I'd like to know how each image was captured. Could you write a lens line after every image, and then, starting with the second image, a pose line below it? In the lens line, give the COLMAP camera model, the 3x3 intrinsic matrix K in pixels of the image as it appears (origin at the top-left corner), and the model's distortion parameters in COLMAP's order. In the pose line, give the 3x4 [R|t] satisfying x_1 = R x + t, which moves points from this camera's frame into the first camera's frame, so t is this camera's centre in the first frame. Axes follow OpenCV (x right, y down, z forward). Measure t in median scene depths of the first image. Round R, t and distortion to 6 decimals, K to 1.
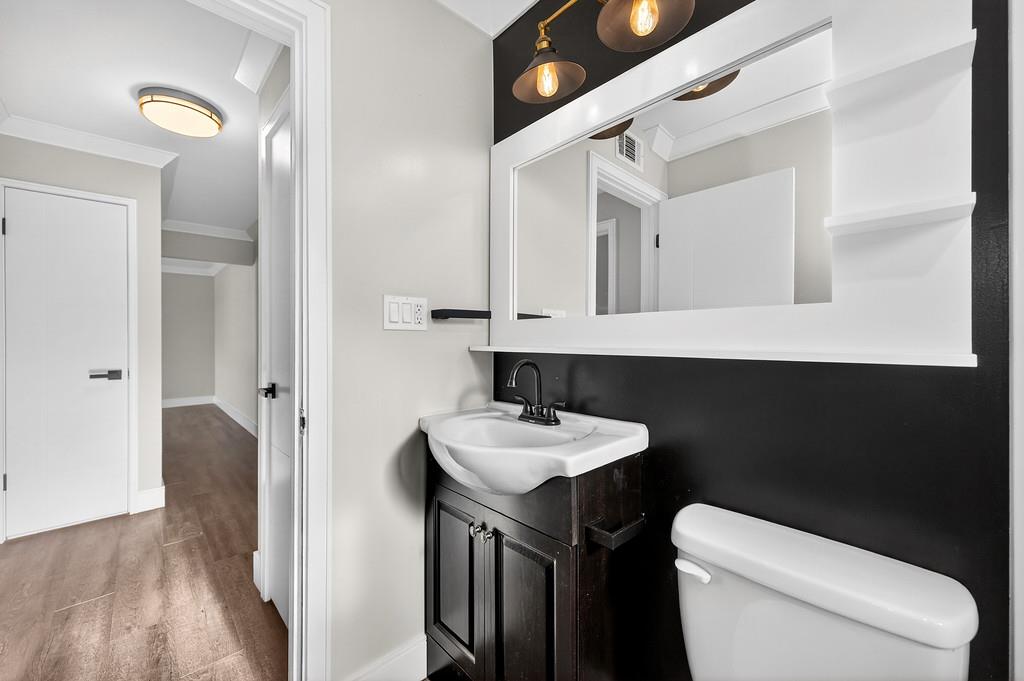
lens RADIAL K [[388.7, 0, 513.2], [0, 388.7, 336.2], [0, 0, 1]] dist [0.000685, -0.000030]
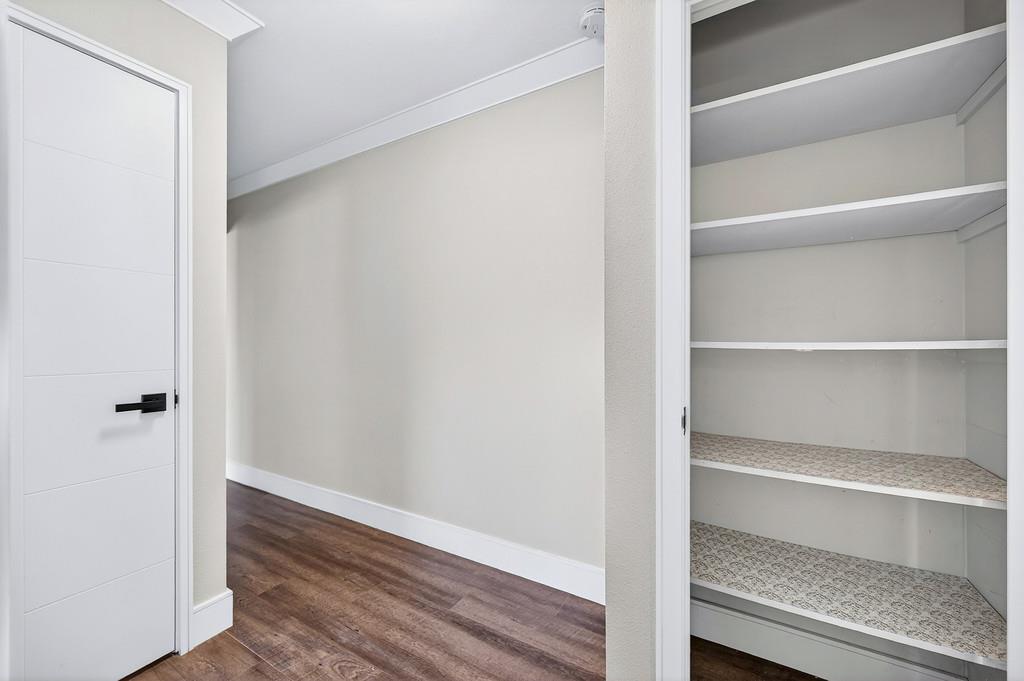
lens RADIAL K [[402.5, 0, 516.1], [0, 402.5, 341.8], [0, 0, 1]] dist [0.000752, -0.000158]
pose [[0.964809, 0.004241, 0.262918, -0.678828], [-0.006711, 0.999941, 0.008497, 0.006091], [-0.262867, -0.009962, 0.964781, 0.325156]]
